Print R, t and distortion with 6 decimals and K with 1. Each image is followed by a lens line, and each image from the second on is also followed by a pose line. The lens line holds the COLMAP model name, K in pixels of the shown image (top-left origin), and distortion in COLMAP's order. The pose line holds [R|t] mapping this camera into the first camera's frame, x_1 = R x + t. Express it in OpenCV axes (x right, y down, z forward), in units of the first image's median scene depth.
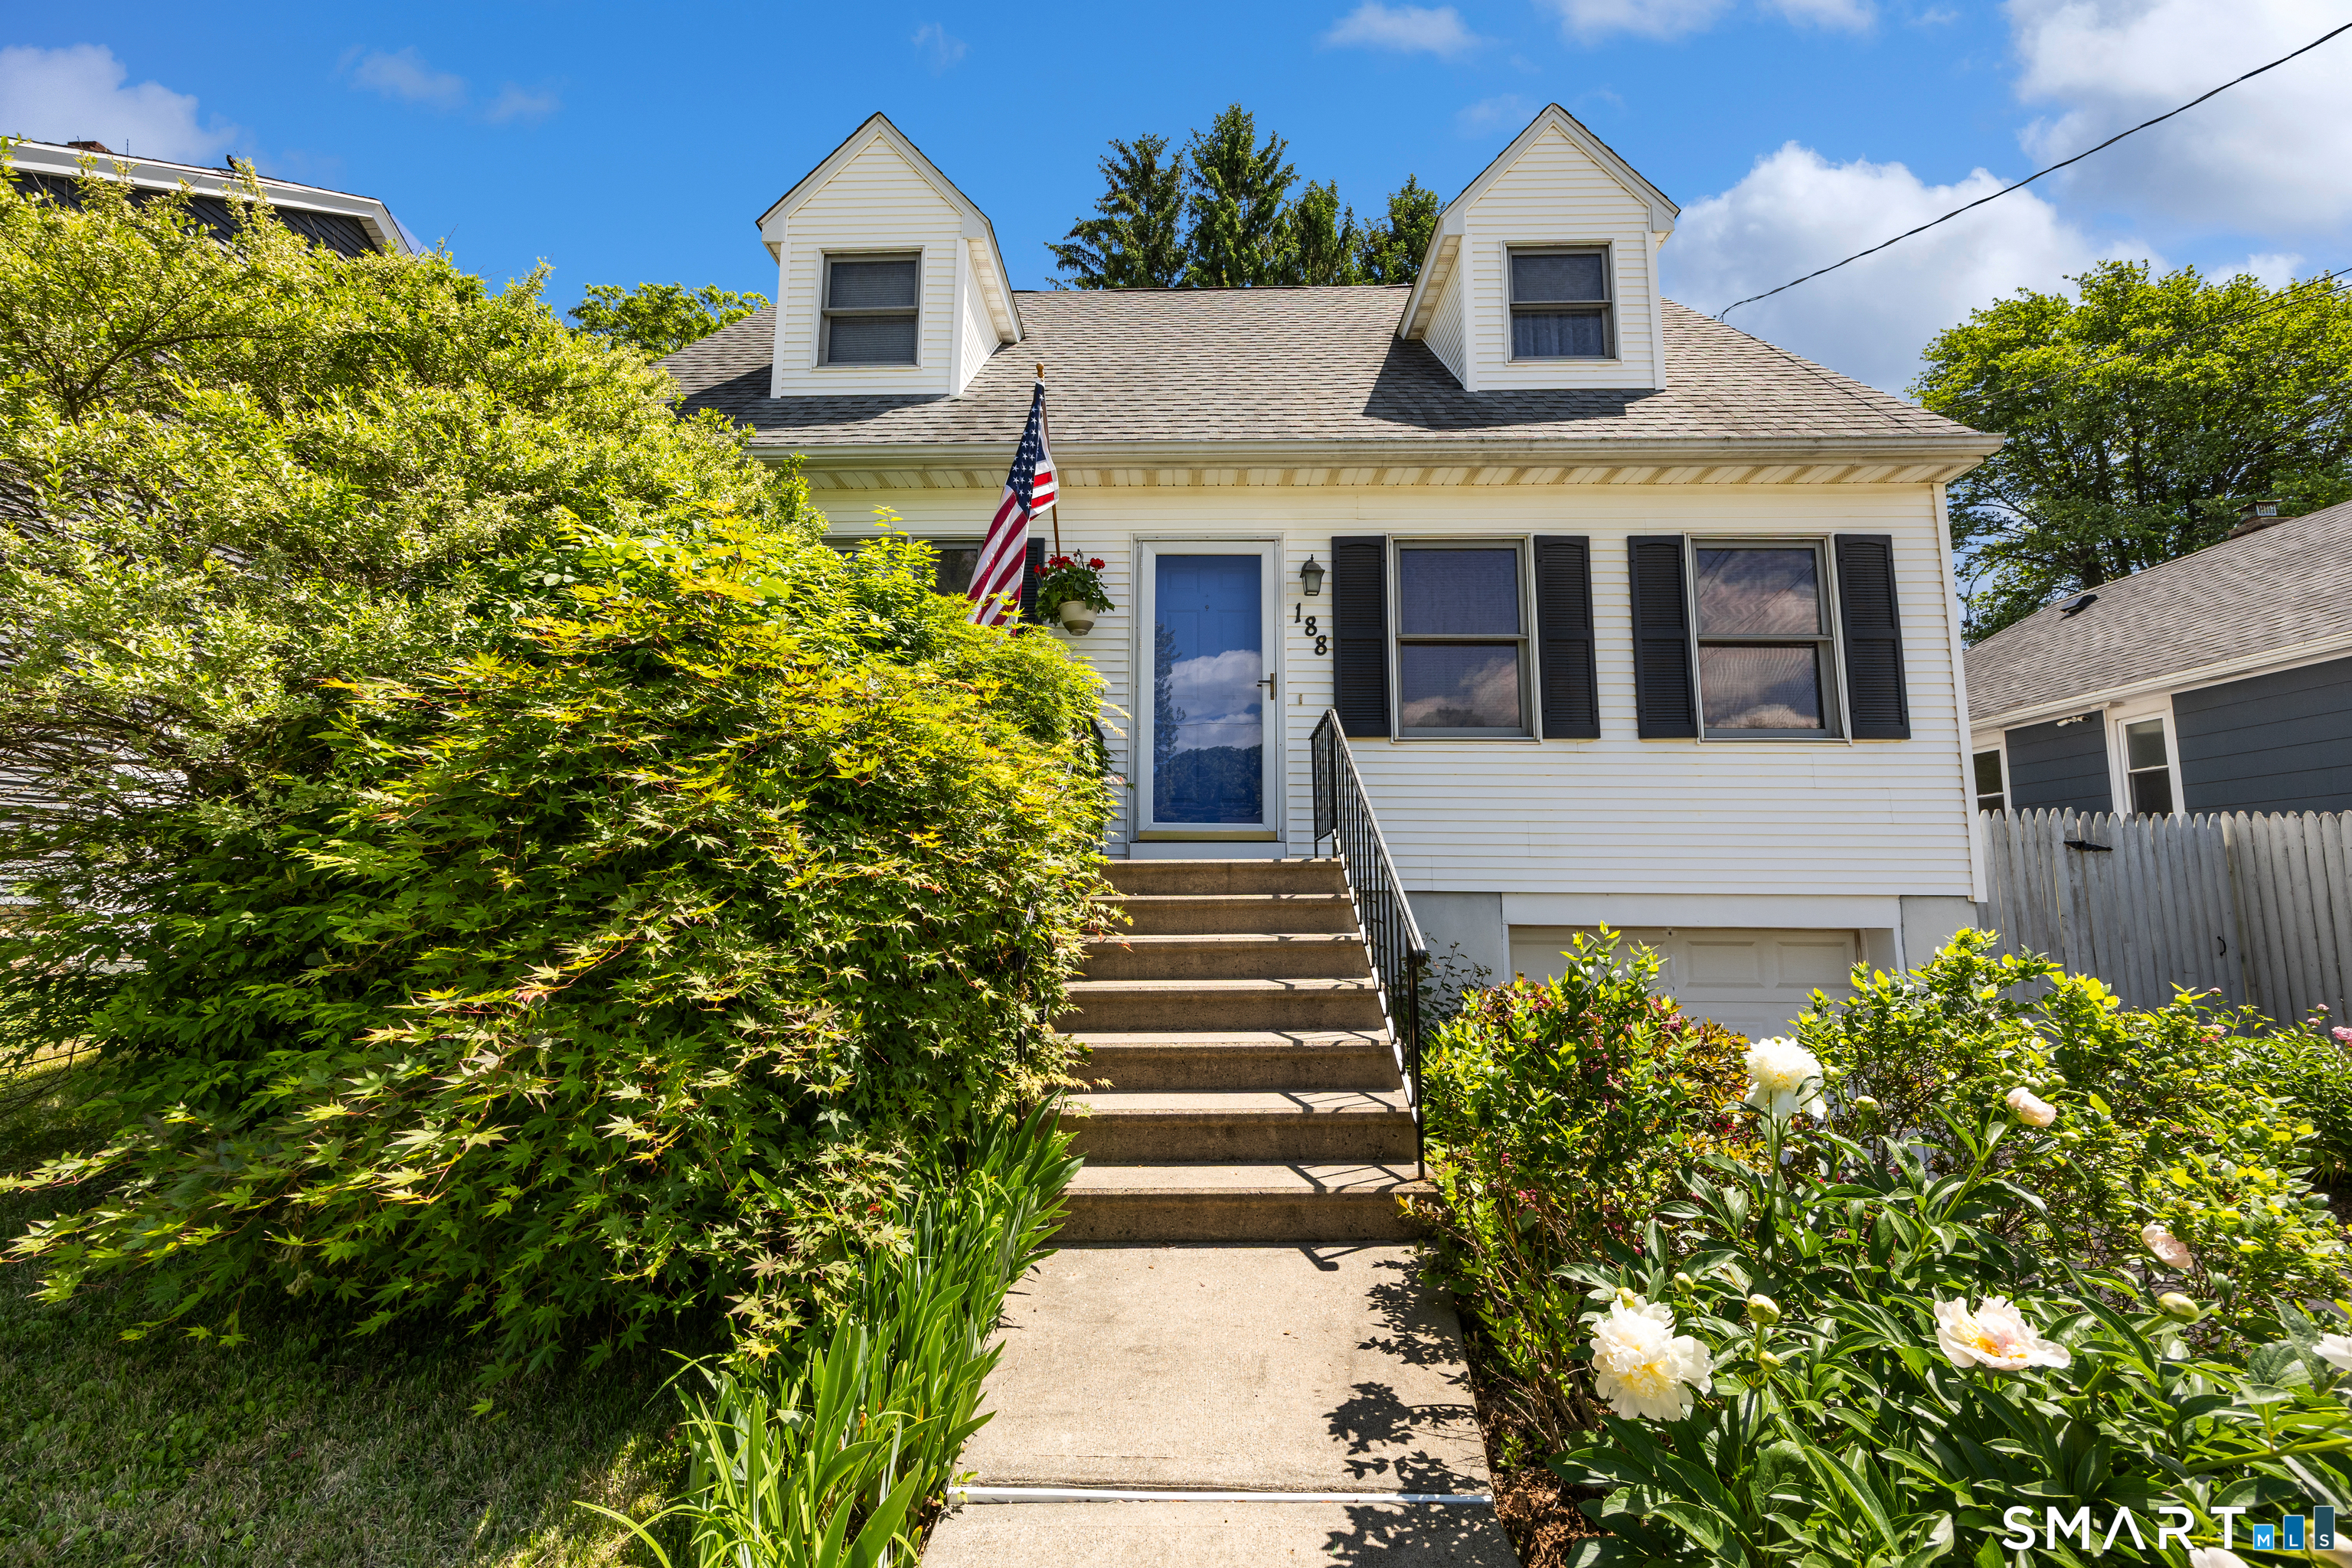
lens RADIAL K [[892.0, 0, 1176.0], [0, 892.0, 784.0], [0, 0, 1]] dist [0.000645, -0.000016]
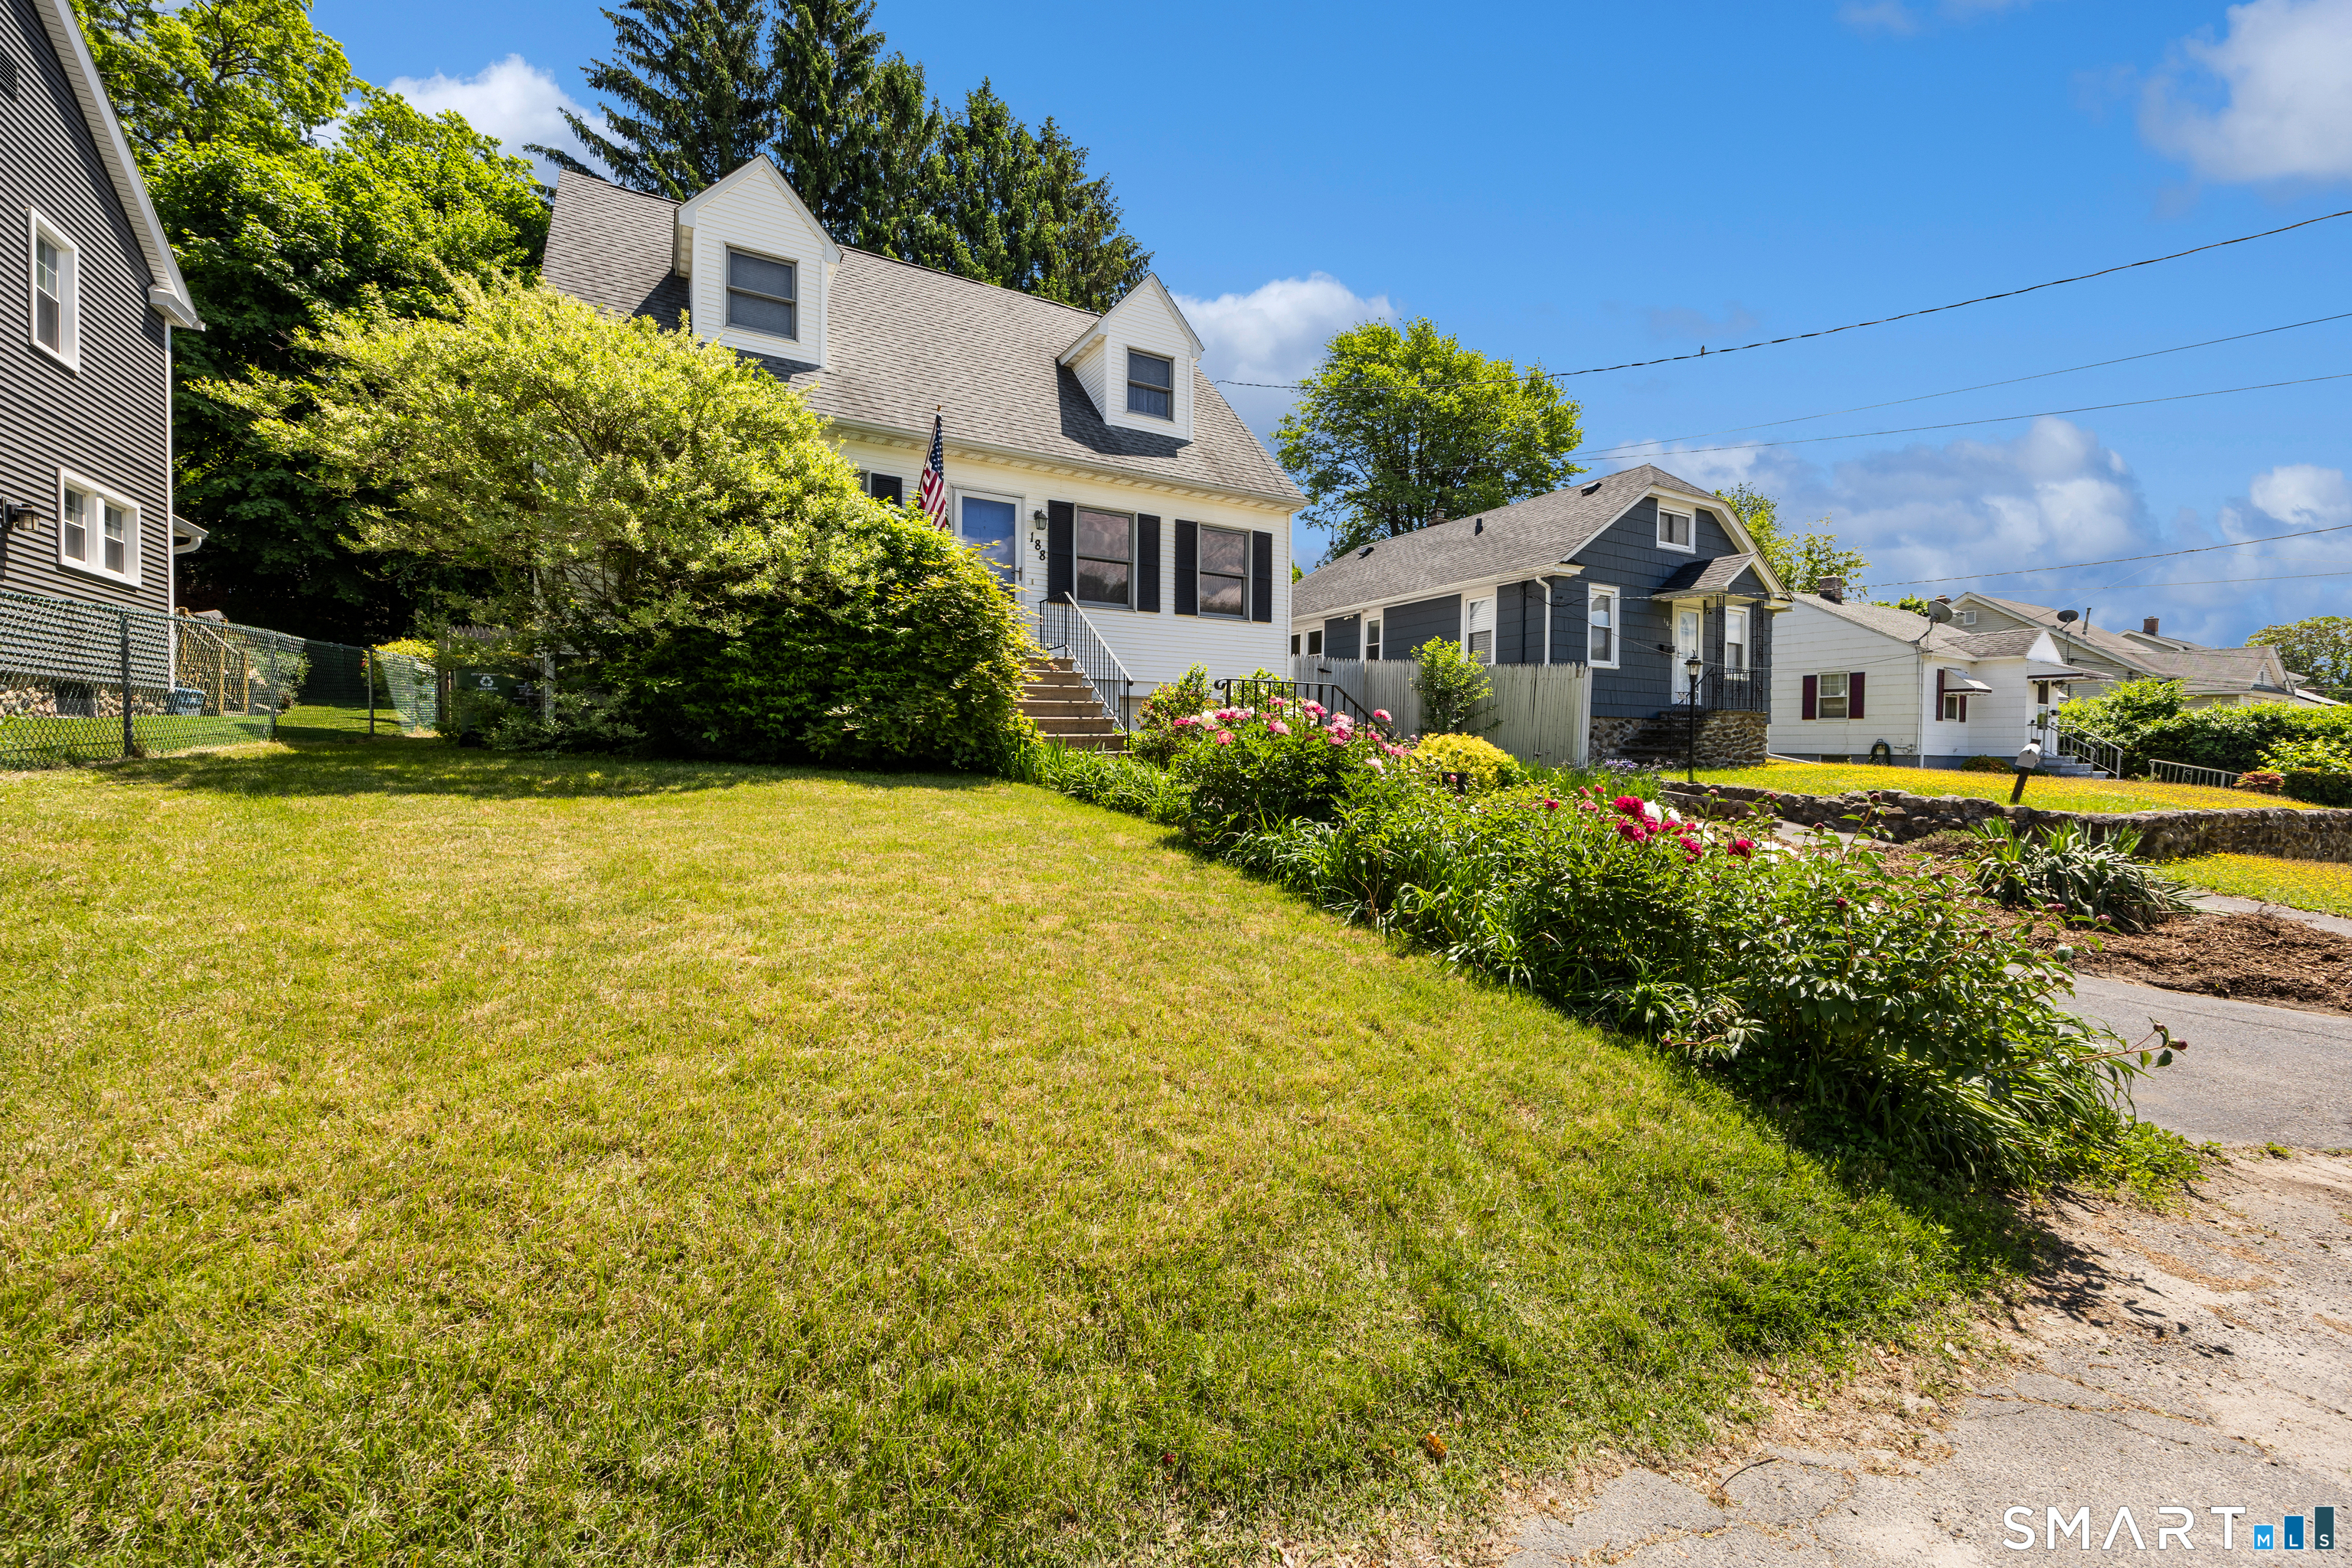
lens RADIAL K [[909.8, 0, 1168.6], [0, 909.8, 763.1], [0, 0, 1]] dist [0.000788, -0.000022]
pose [[0.854967, -0.010884, 0.518568, -0.559769], [-0.064440, 0.989805, 0.127017, 0.024700], [-0.514663, -0.142011, 0.845550, -0.799237]]
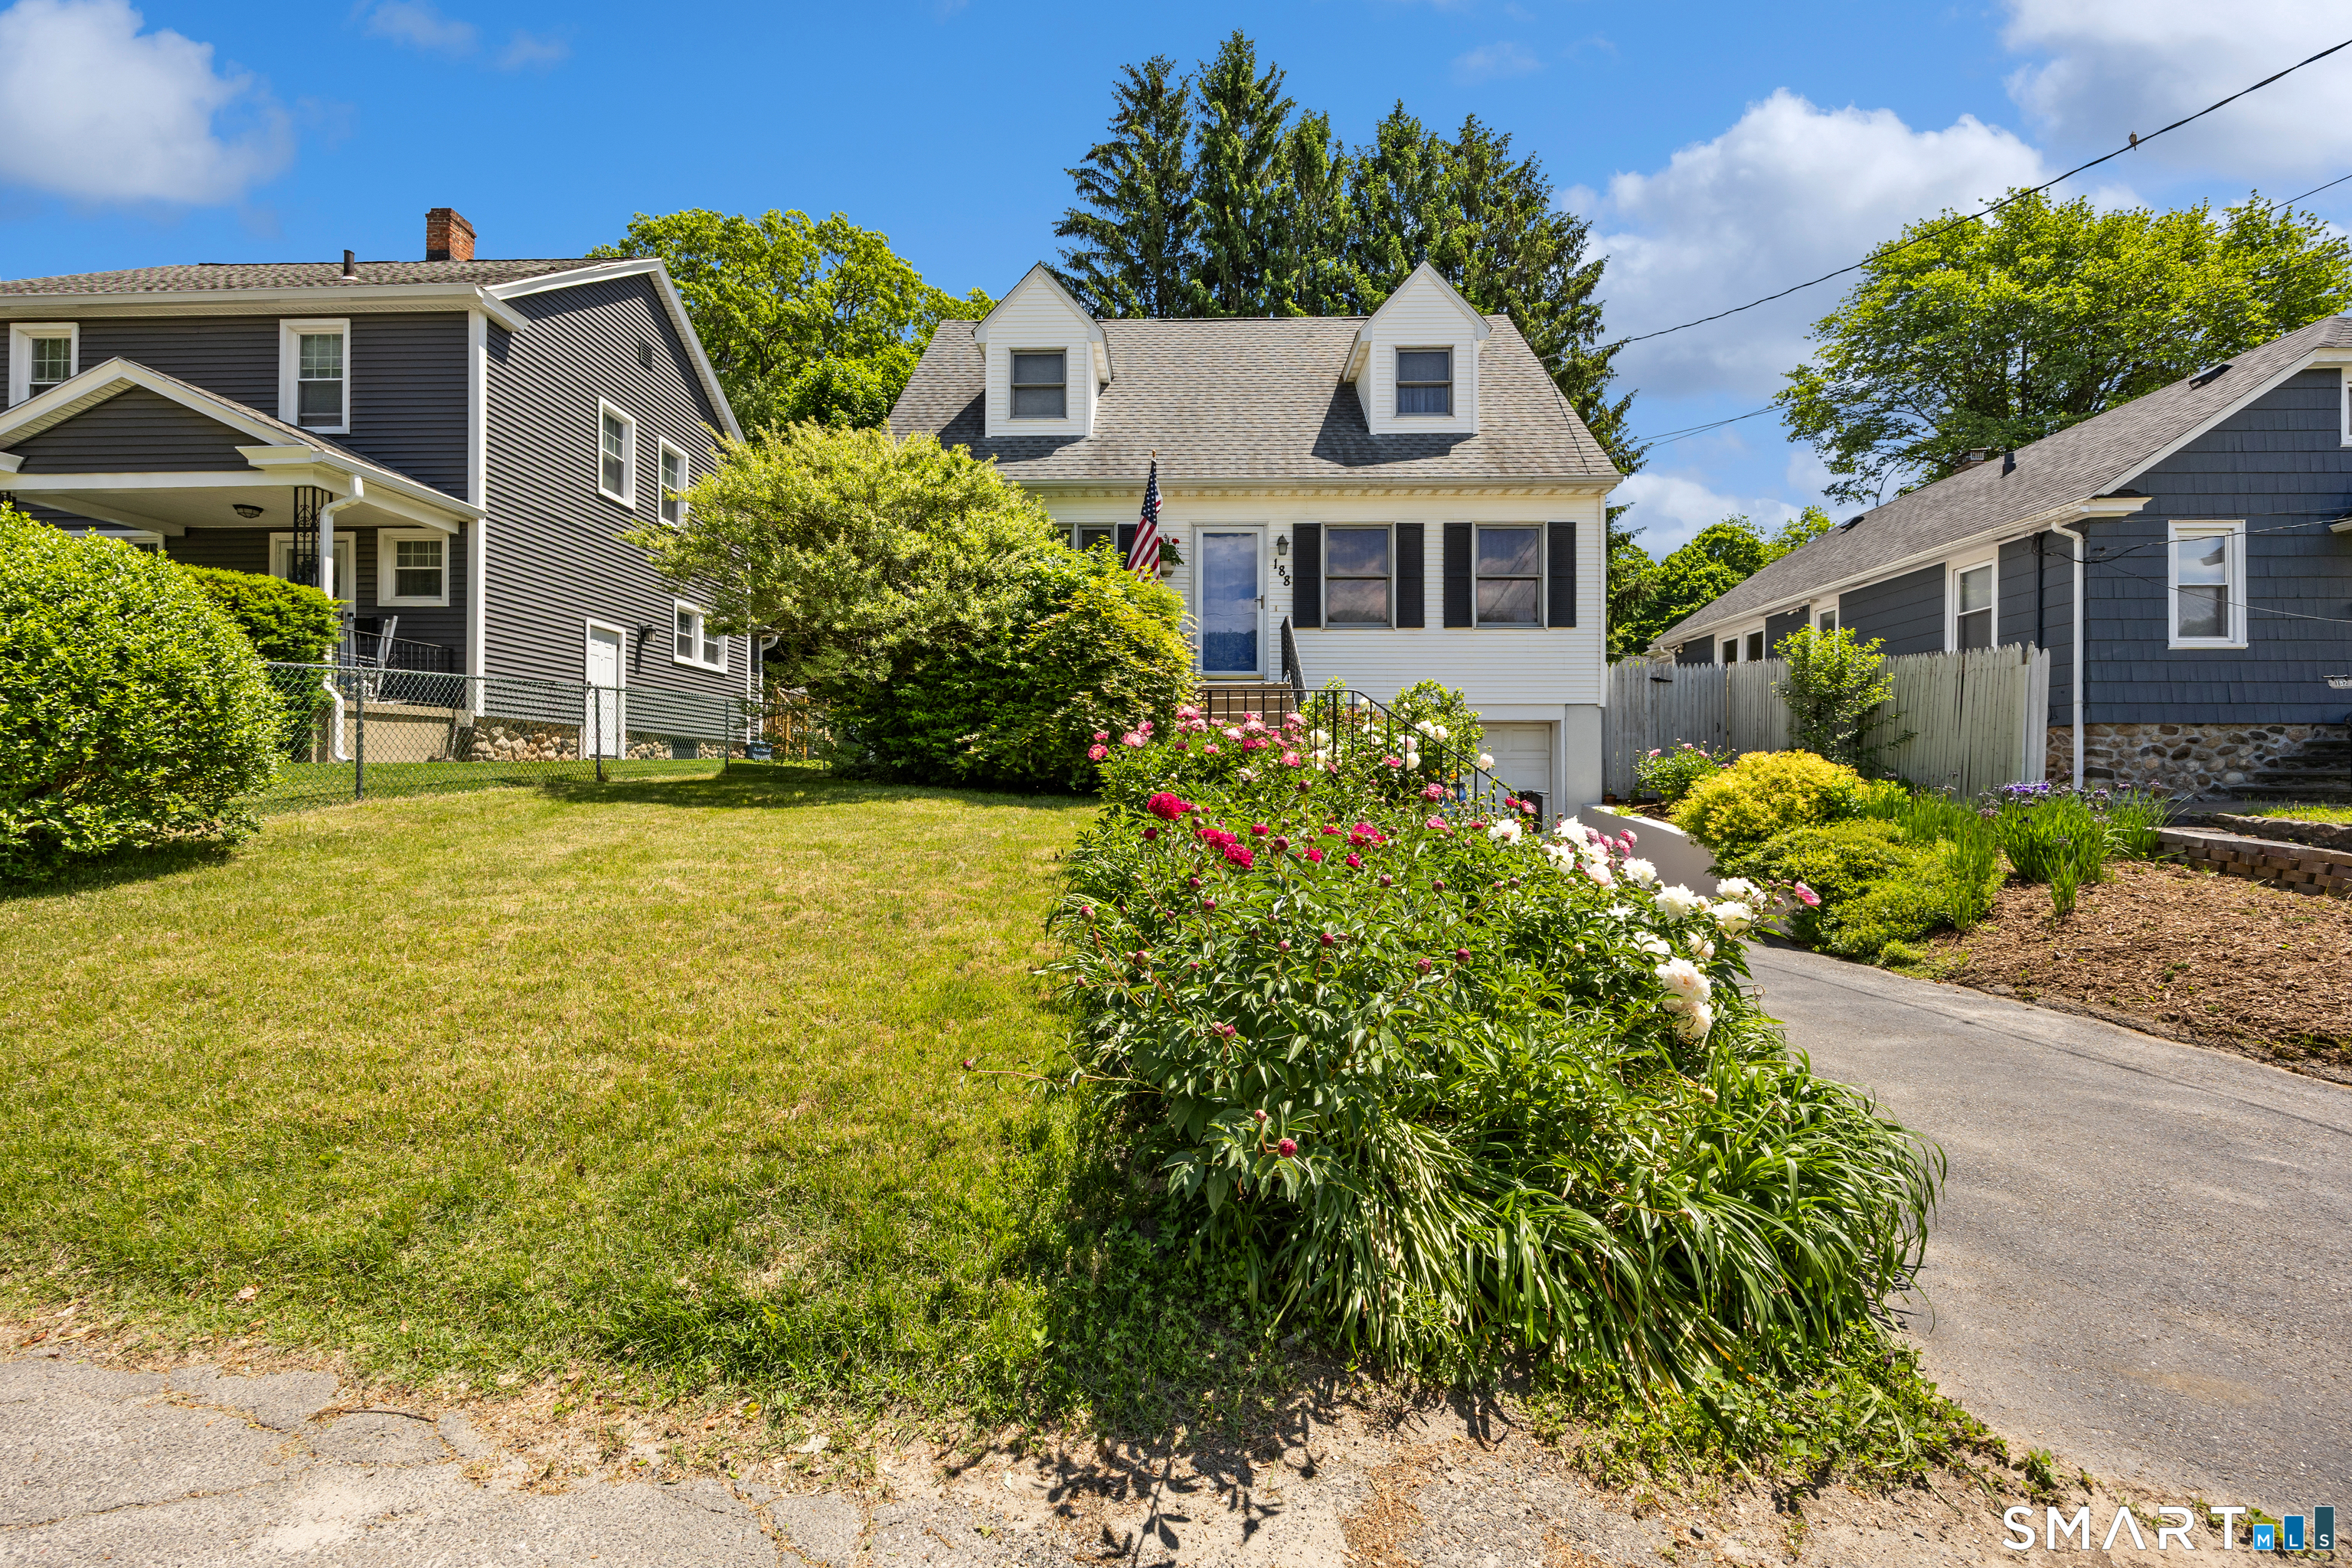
lens RADIAL K [[928.5, 0, 1176.0], [0, 928.5, 784.0], [0, 0, 1]] dist [0.006898, -0.000077]
pose [[0.999959, -0.005693, 0.007089, -0.085520], [0.004785, 0.992500, 0.122154, 0.033828], [-0.007731, -0.122115, 0.992486, -0.931755]]
